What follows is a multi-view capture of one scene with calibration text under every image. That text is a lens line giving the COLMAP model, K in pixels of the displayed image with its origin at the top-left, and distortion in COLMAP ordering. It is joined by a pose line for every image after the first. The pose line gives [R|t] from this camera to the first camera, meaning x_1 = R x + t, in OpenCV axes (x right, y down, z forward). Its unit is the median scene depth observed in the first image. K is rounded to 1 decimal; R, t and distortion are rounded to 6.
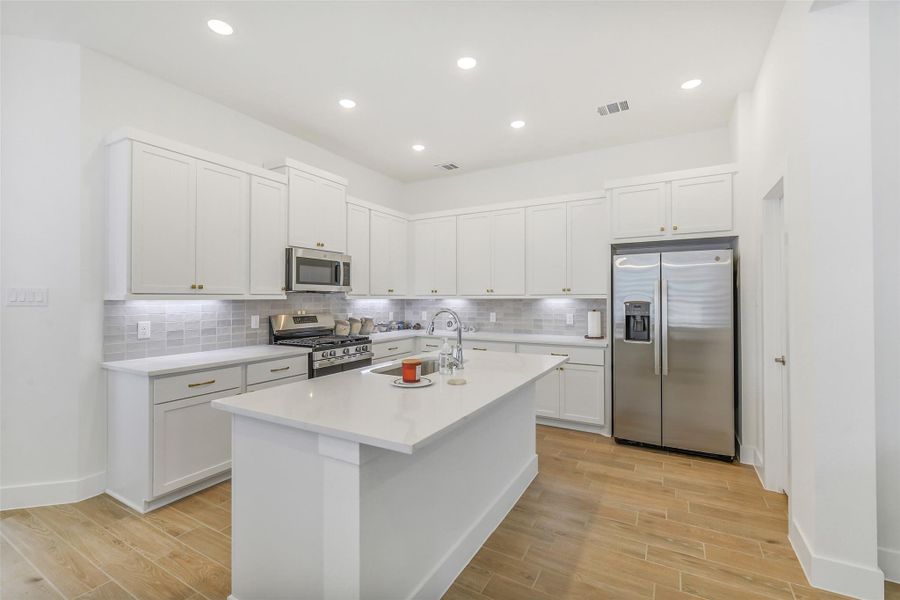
lens RADIAL K [[390.0, 0, 450.9], [0, 390.0, 296.8], [0, 0, 1]] dist [0.001410, -0.000857]
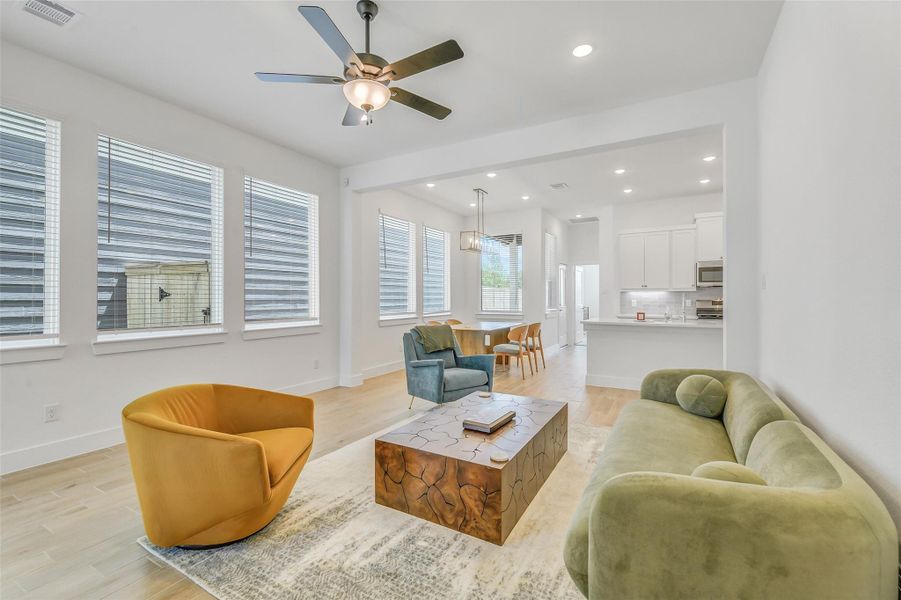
lens RADIAL K [[390.4, 0, 451.4], [0, 390.4, 296.8], [0, 0, 1]] dist [0.001410, -0.000857]
pose [[-0.008204, 0.000311, -0.999966, 1.380937], [0.005648, 0.999984, 0.000265, 0.026757], [0.999950, -0.005646, -0.008205, -0.136904]]
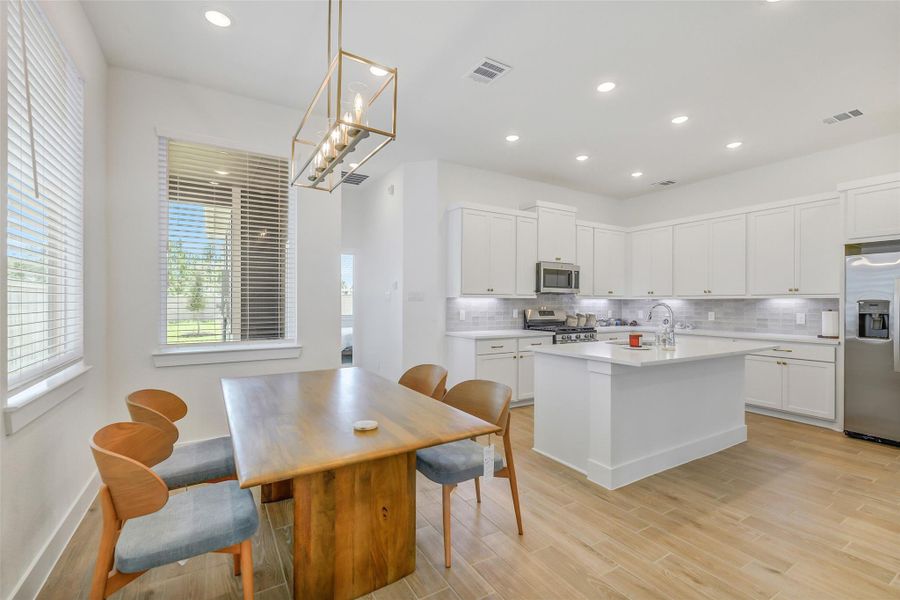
lens RADIAL K [[393.1, 0, 450.0], [0, 393.1, 300.0], [0, 0, 1]] dist [0.002651, -0.000179]
pose [[0.871819, 0.001966, -0.489824, 0.013298], [-0.003247, 0.999993, -0.001766, 0.016159], [0.489817, 0.003130, 0.871820, -0.417192]]
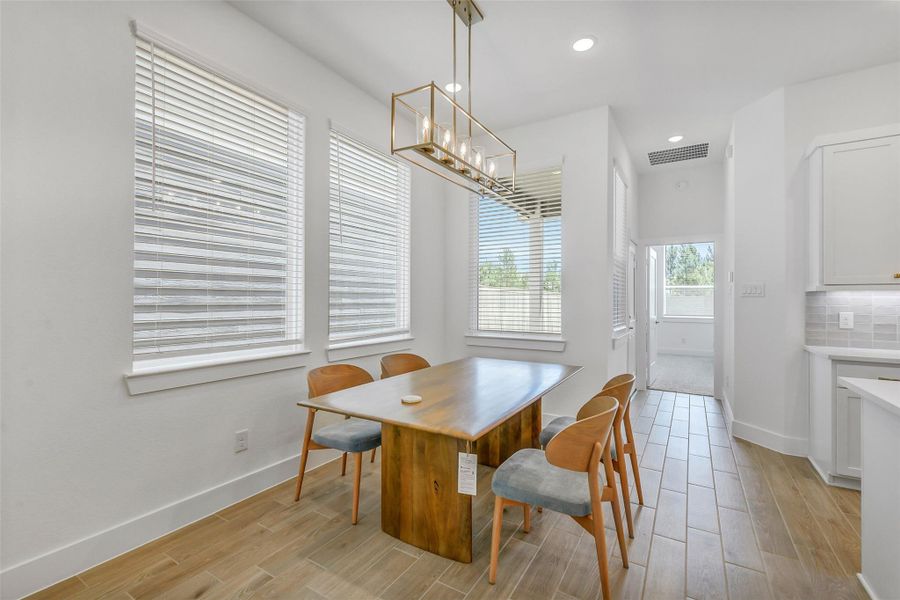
lens RADIAL K [[375.3, 0, 450.0], [0, 375.3, 300.0], [0, 0, 1]] dist [-0.000906, -0.000344]
pose [[-0.048173, -0.004181, -0.998830, 0.203798], [-0.000802, 0.999991, -0.004147, 0.027609], [0.998839, 0.000602, -0.048176, -0.006749]]
